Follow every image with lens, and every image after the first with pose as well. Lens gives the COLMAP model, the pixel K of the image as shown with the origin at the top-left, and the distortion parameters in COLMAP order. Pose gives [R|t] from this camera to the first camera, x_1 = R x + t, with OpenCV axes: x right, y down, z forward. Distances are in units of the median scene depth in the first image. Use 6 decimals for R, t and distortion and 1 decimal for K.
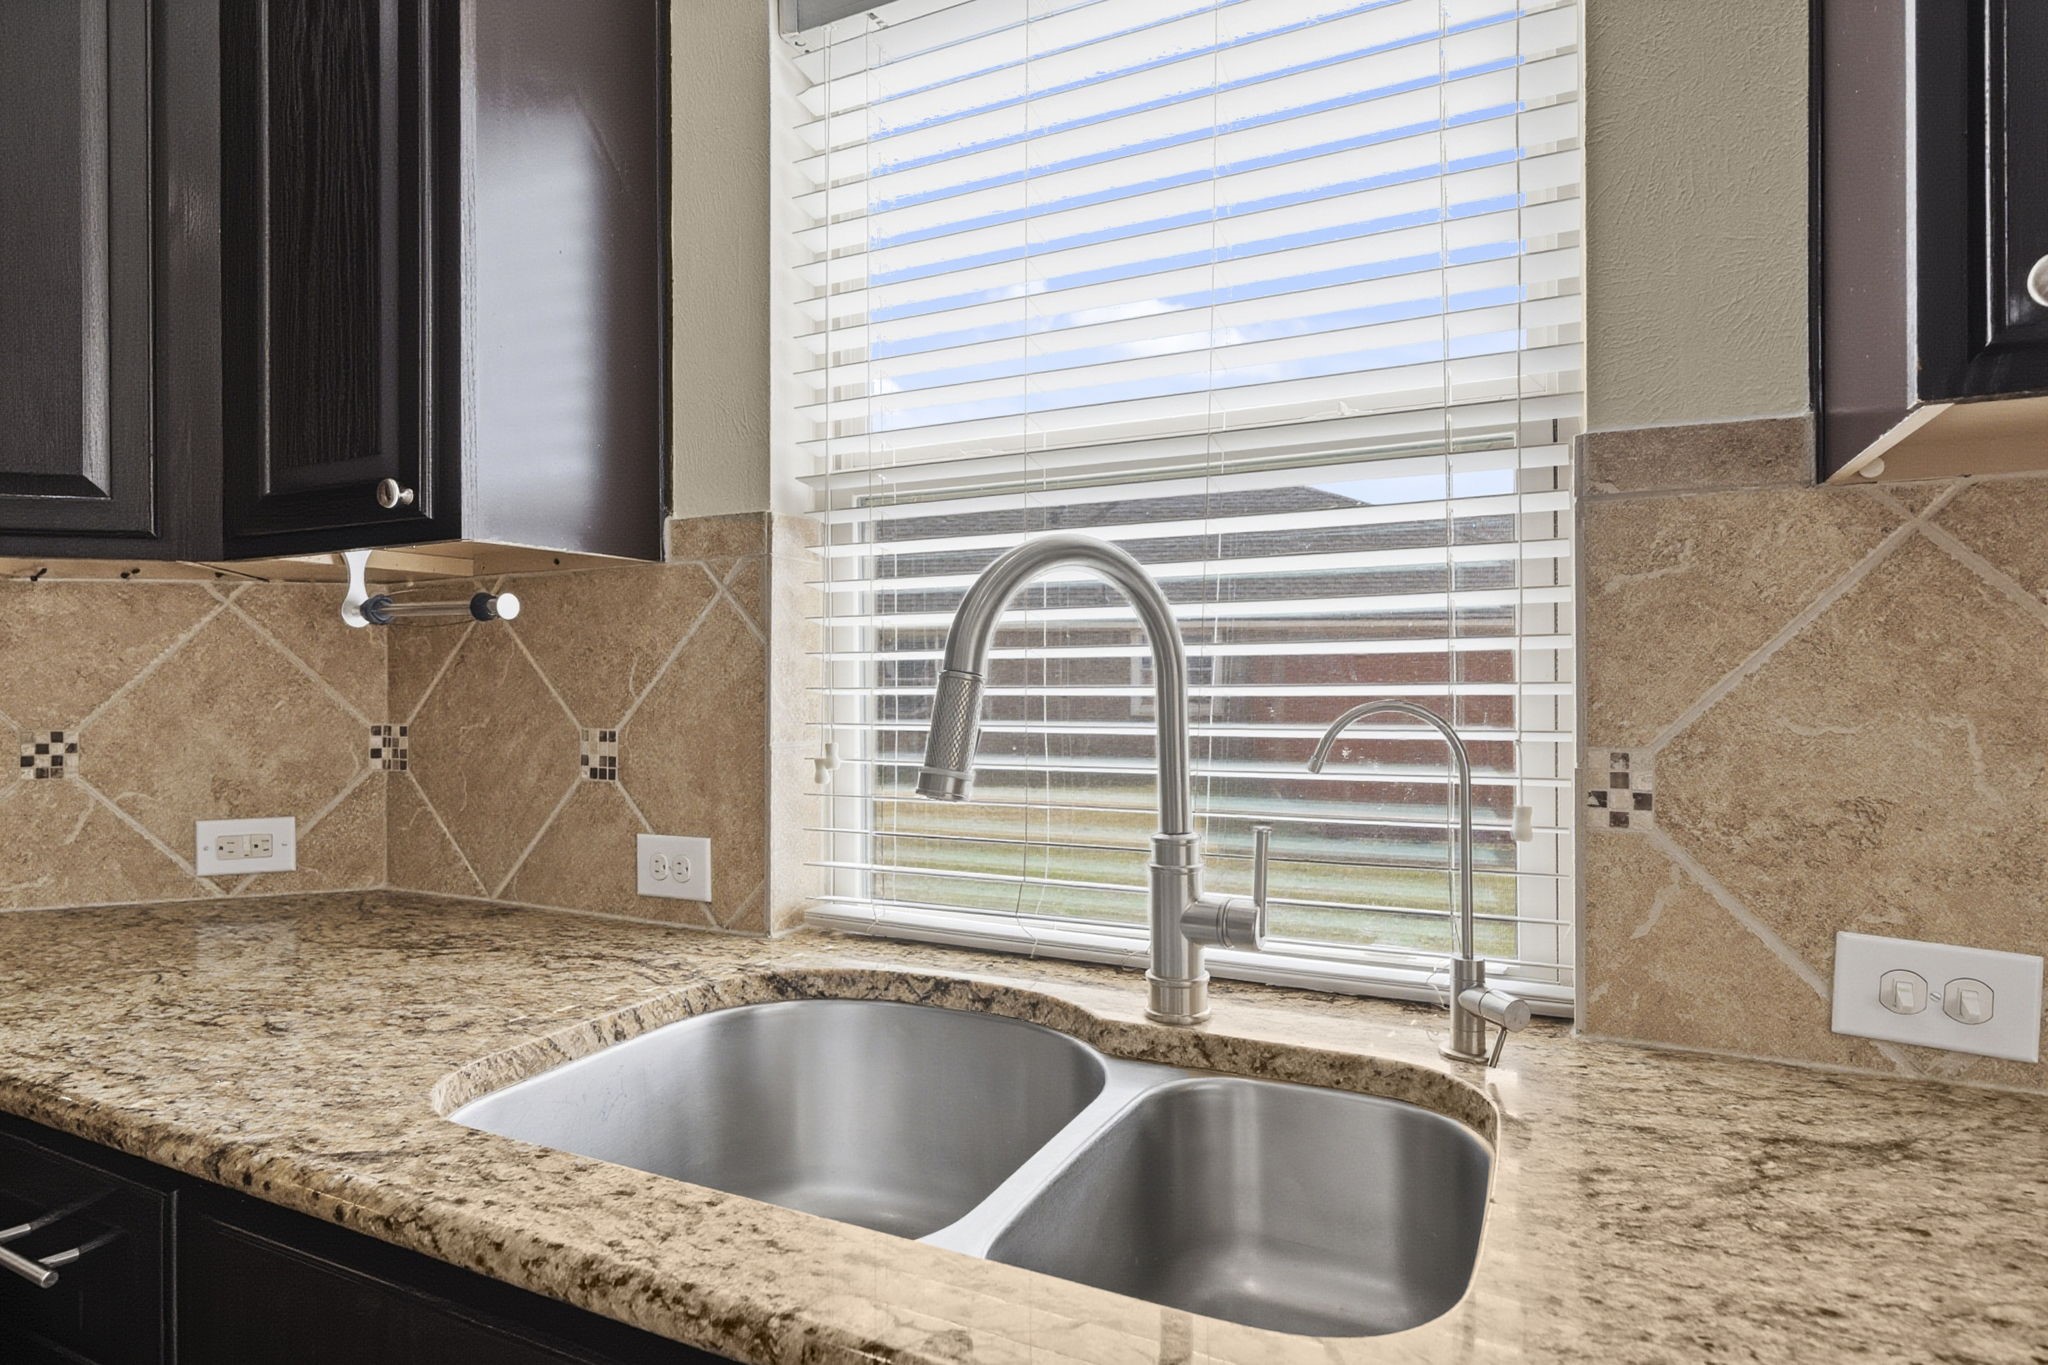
lens RADIAL K [[1078.0, 0, 1045.4], [0, 1078.0, 670.7], [0, 0, 1]] dist [0.003018, 0.001271]
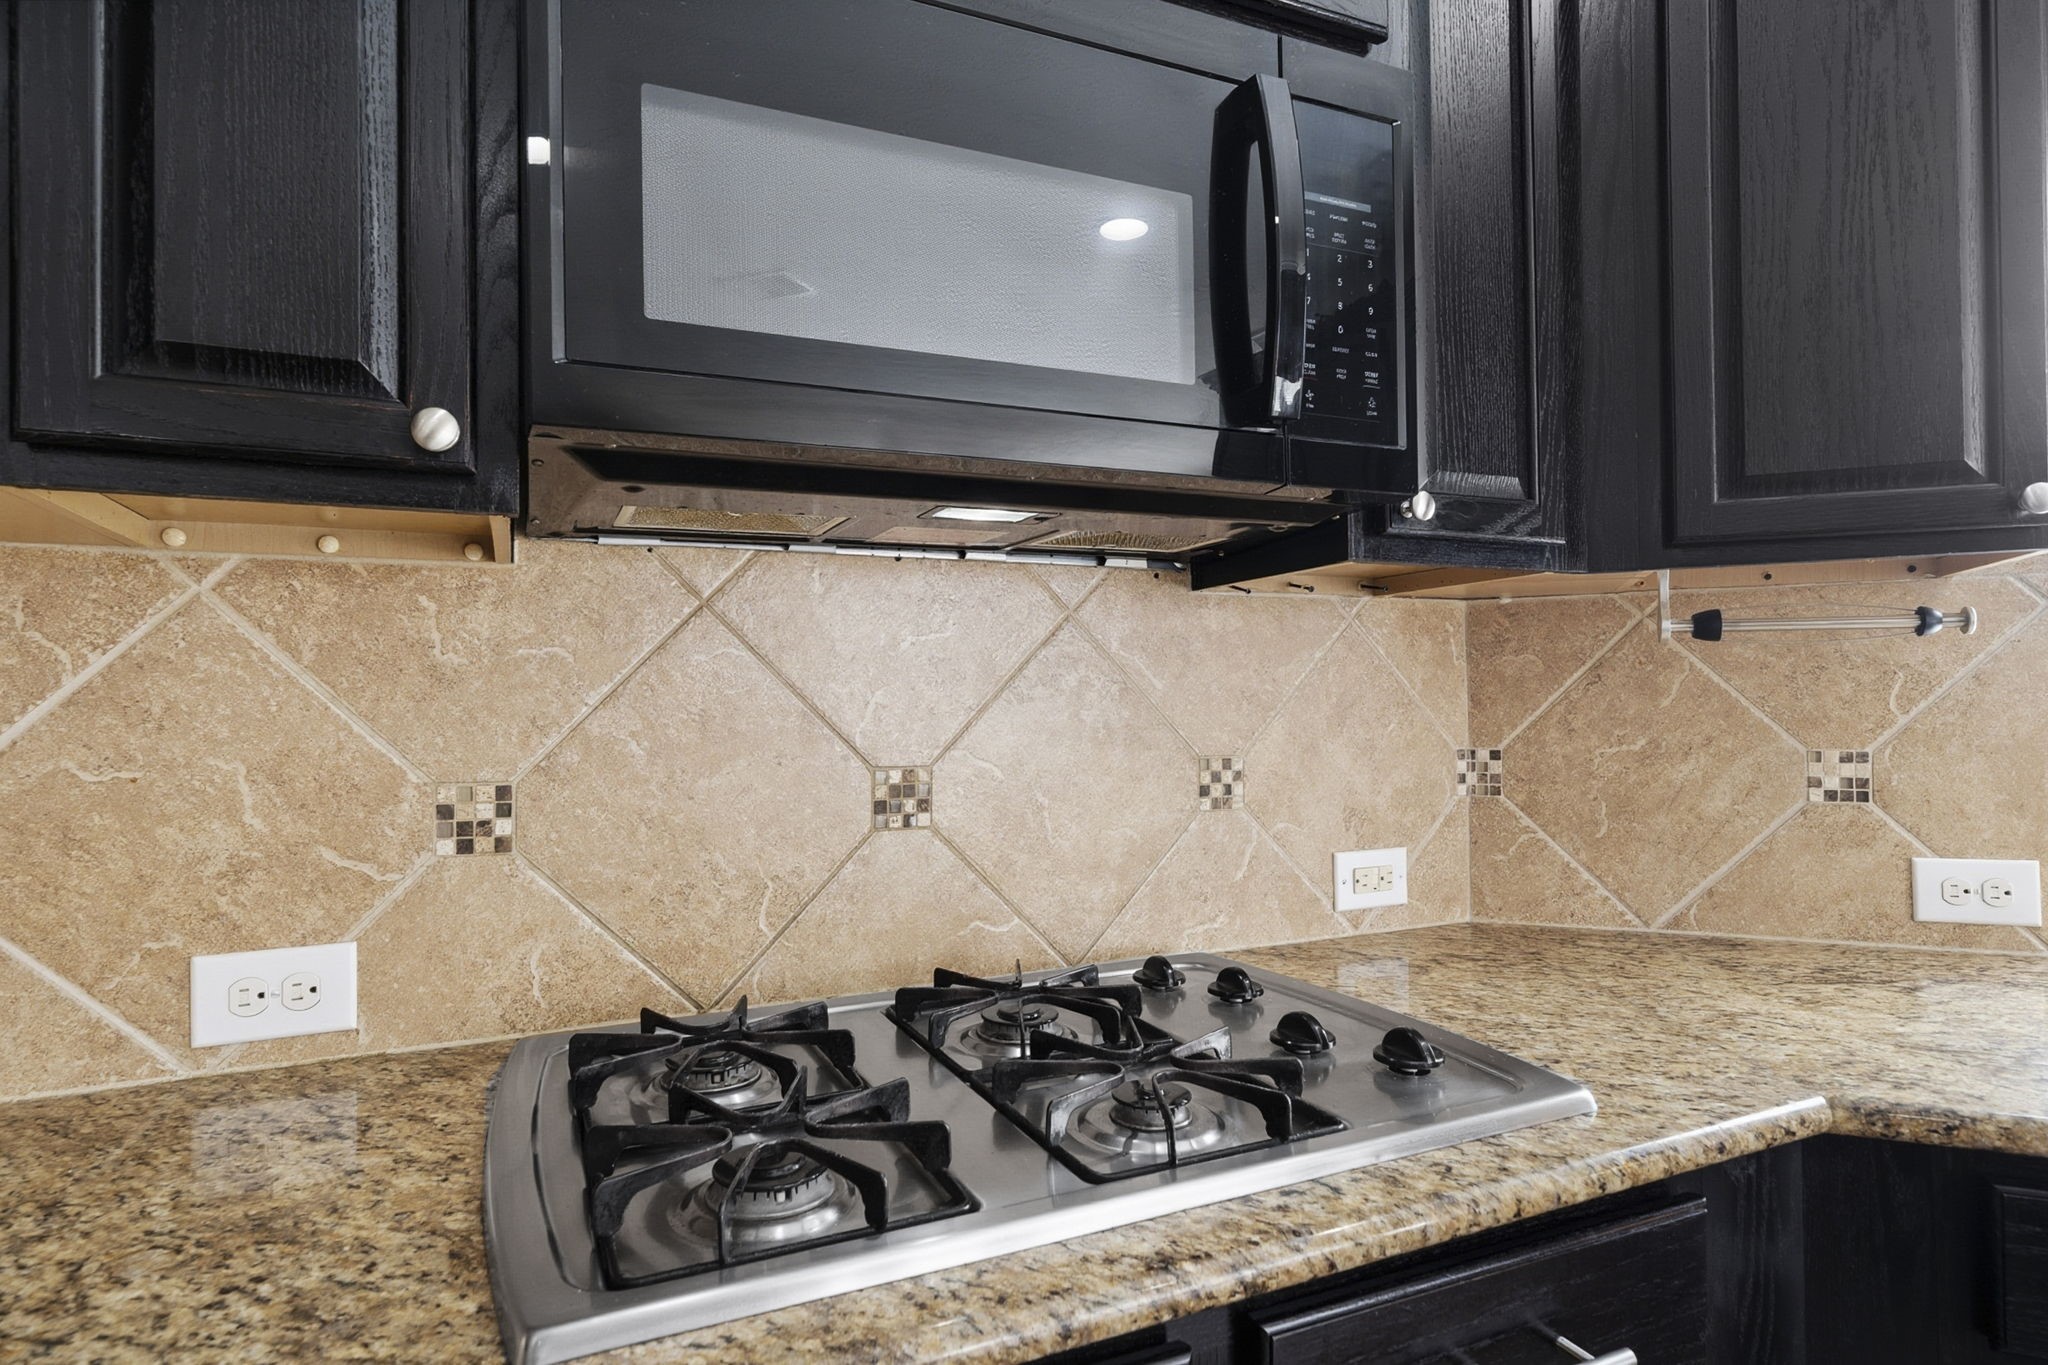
lens RADIAL K [[1078.0, 0, 1020.8], [0, 1078.0, 685.9], [0, 0, 1]] dist [0.003018, 0.001271]
pose [[0.996224, -0.004335, 0.086715, -1.164770], [0.005085, 0.999952, -0.008431, 0.001508], [-0.086675, 0.008840, 0.996197, 0.097305]]
